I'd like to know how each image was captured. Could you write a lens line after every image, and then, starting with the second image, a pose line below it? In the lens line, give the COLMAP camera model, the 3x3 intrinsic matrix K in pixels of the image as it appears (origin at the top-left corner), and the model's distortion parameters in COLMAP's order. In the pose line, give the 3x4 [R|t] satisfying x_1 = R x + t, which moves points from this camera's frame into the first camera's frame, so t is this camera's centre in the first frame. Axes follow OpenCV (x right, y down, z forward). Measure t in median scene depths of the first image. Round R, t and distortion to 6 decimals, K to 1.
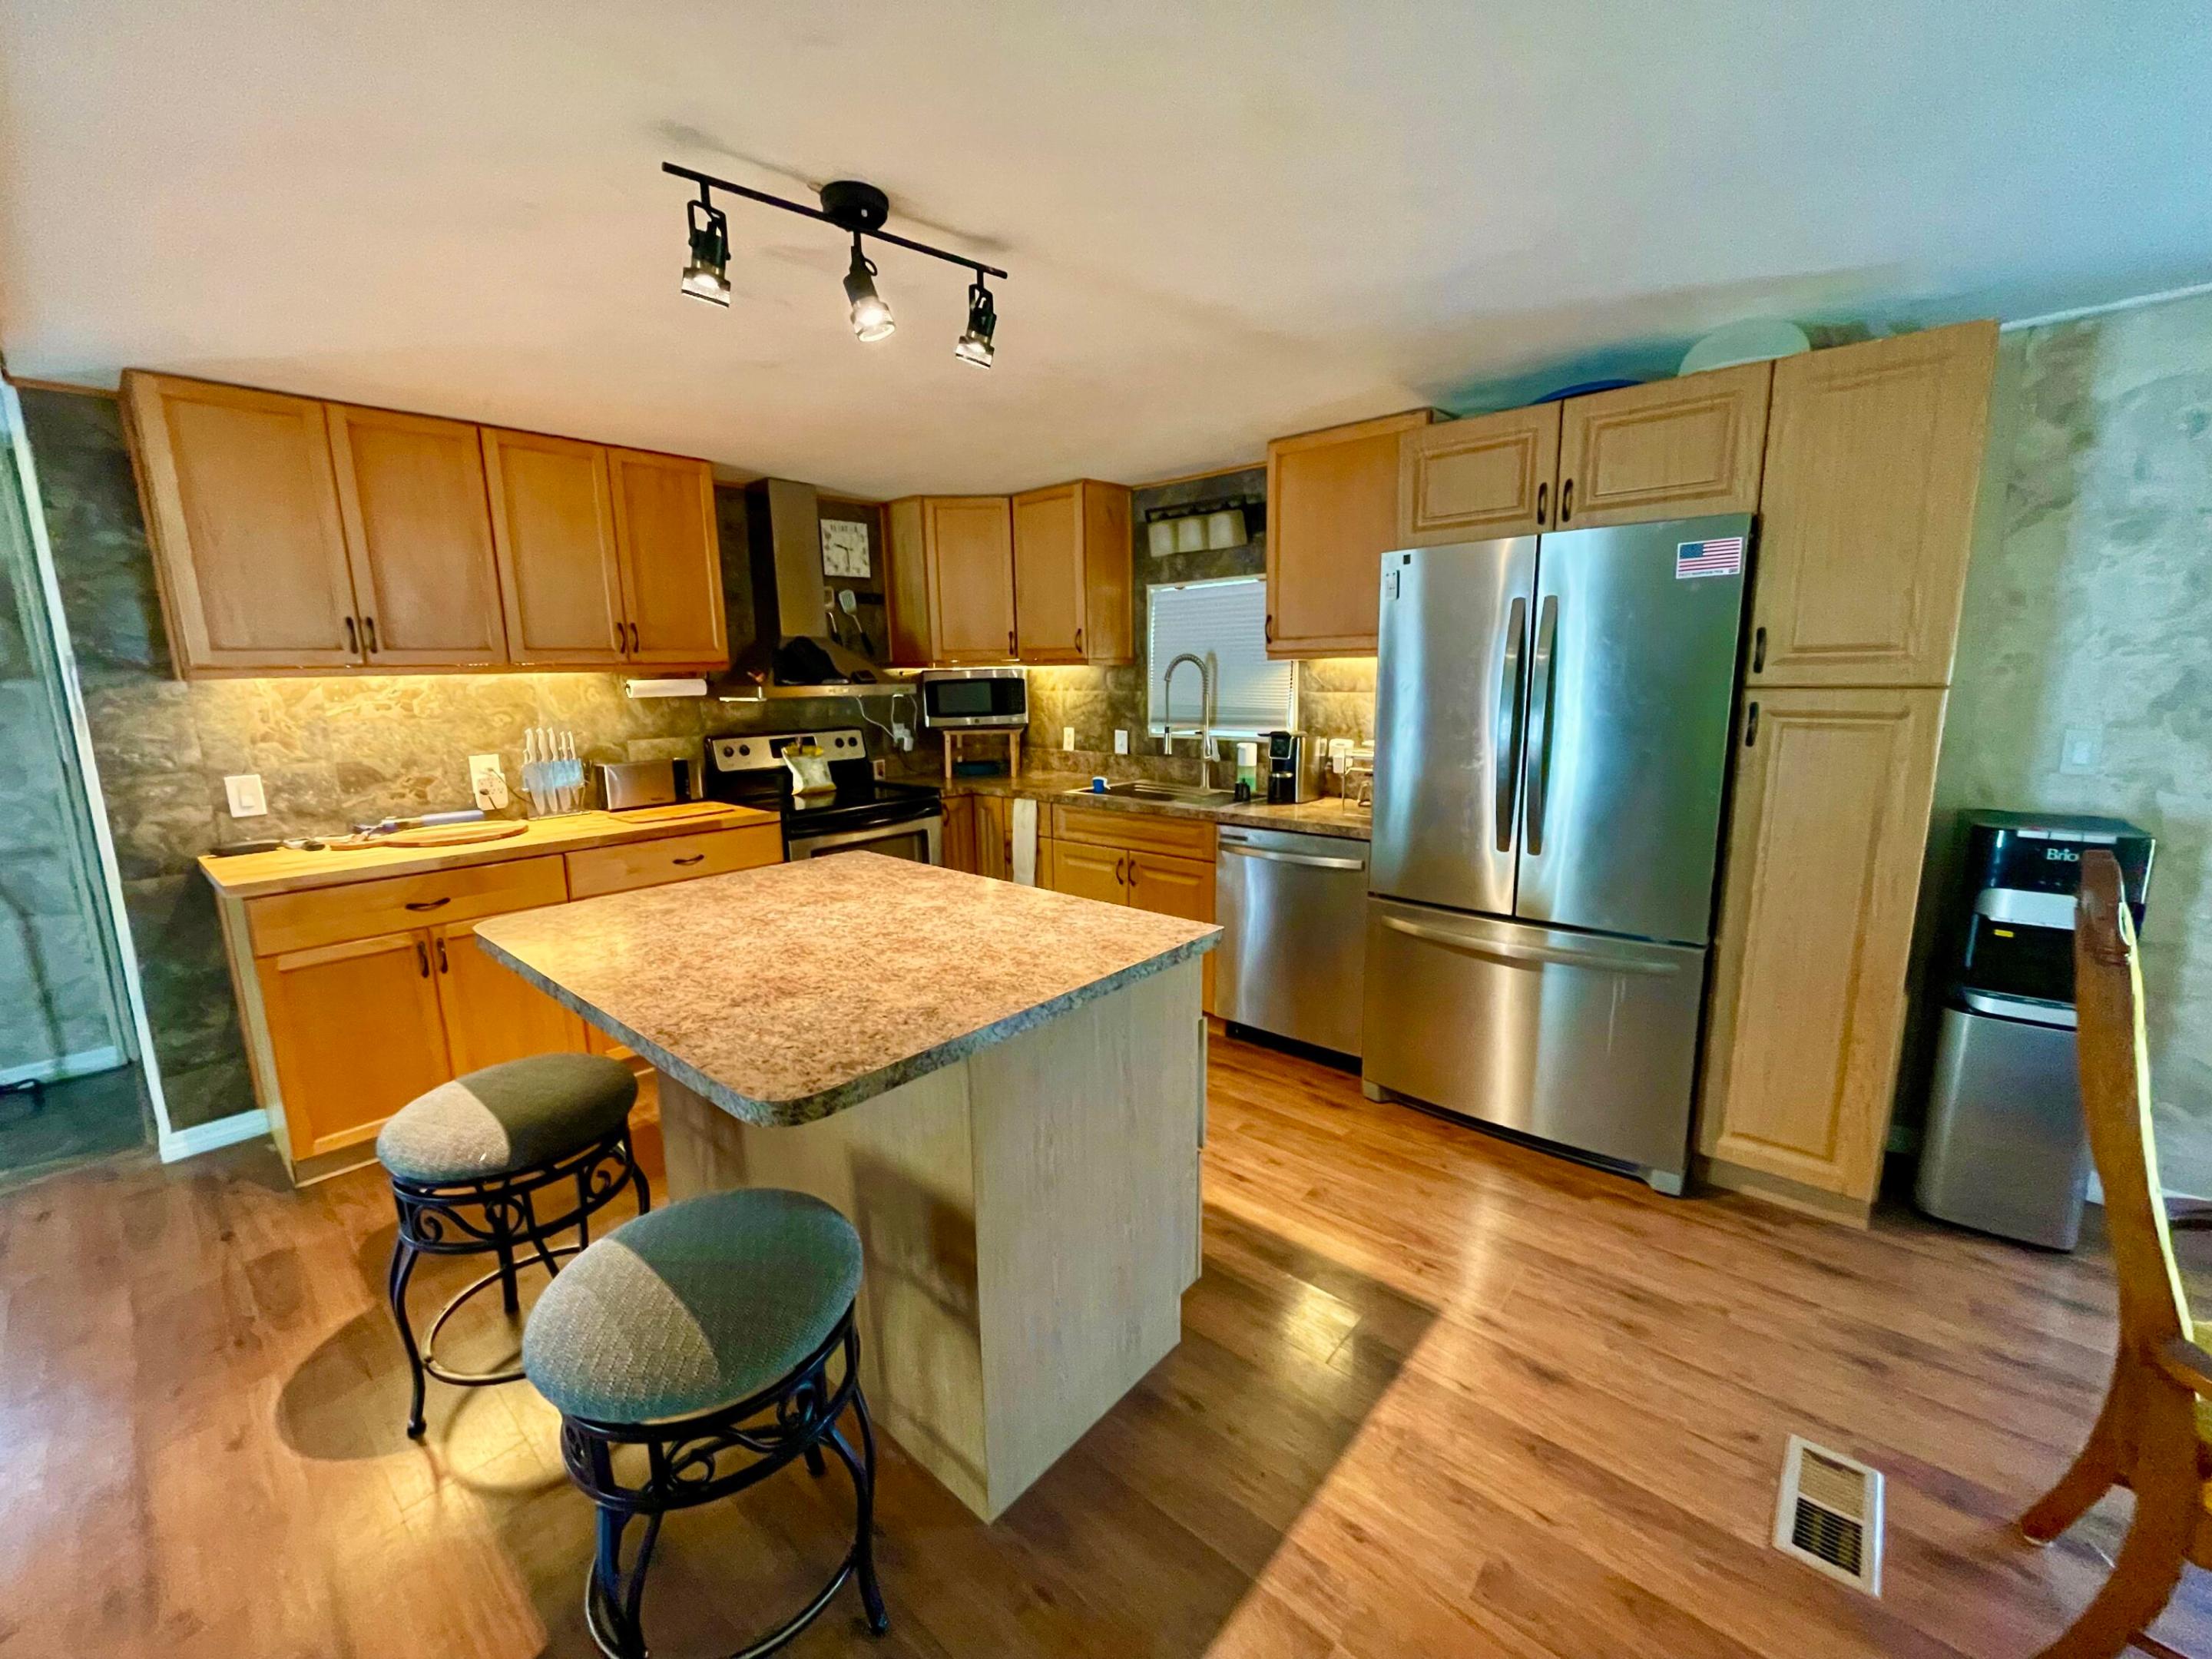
lens RADIAL K [[889.7, 0, 1111.9], [0, 889.7, 827.2], [0, 0, 1]] dist [-0.001090, -0.000261]
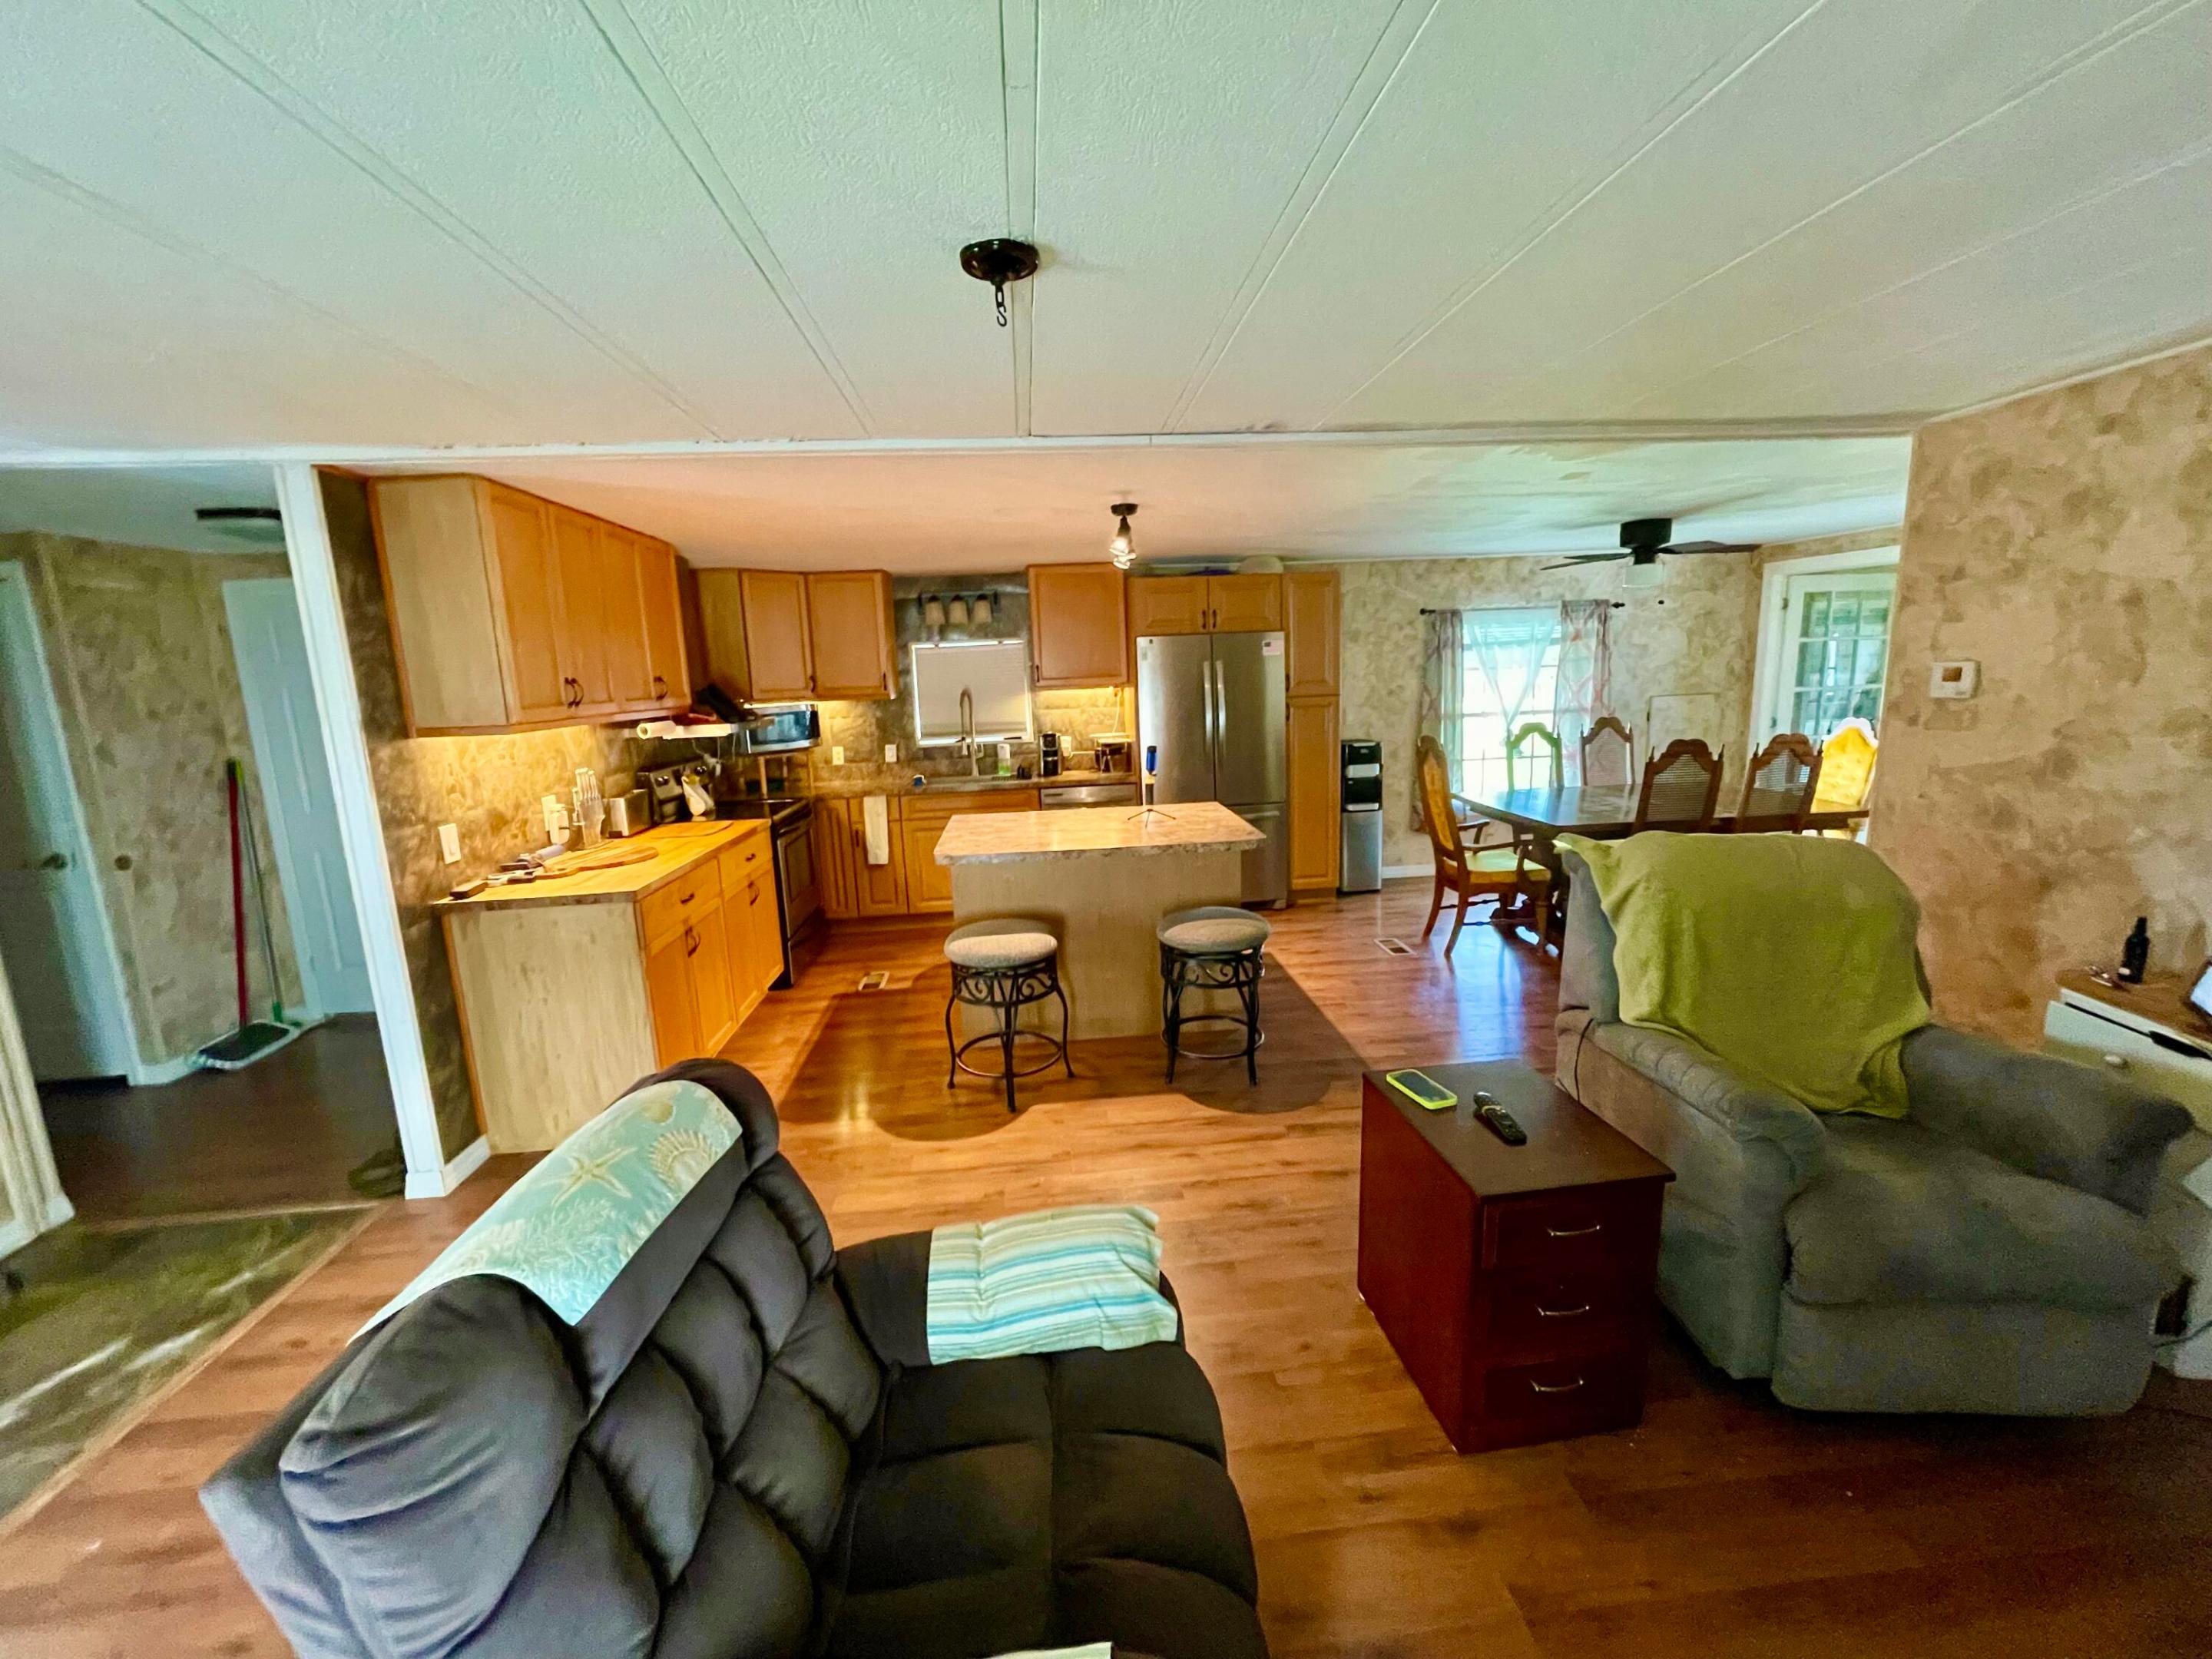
lens RADIAL K [[889.7, 0, 1108.4], [0, 889.7, 828.5], [0, 0, 1]] dist [-0.001090, -0.000261]
pose [[0.694408, -0.136851, 0.706448, -0.989021], [0.154576, 0.987199, 0.039296, 0.023545], [-0.702783, 0.081913, 0.706673, -0.275145]]
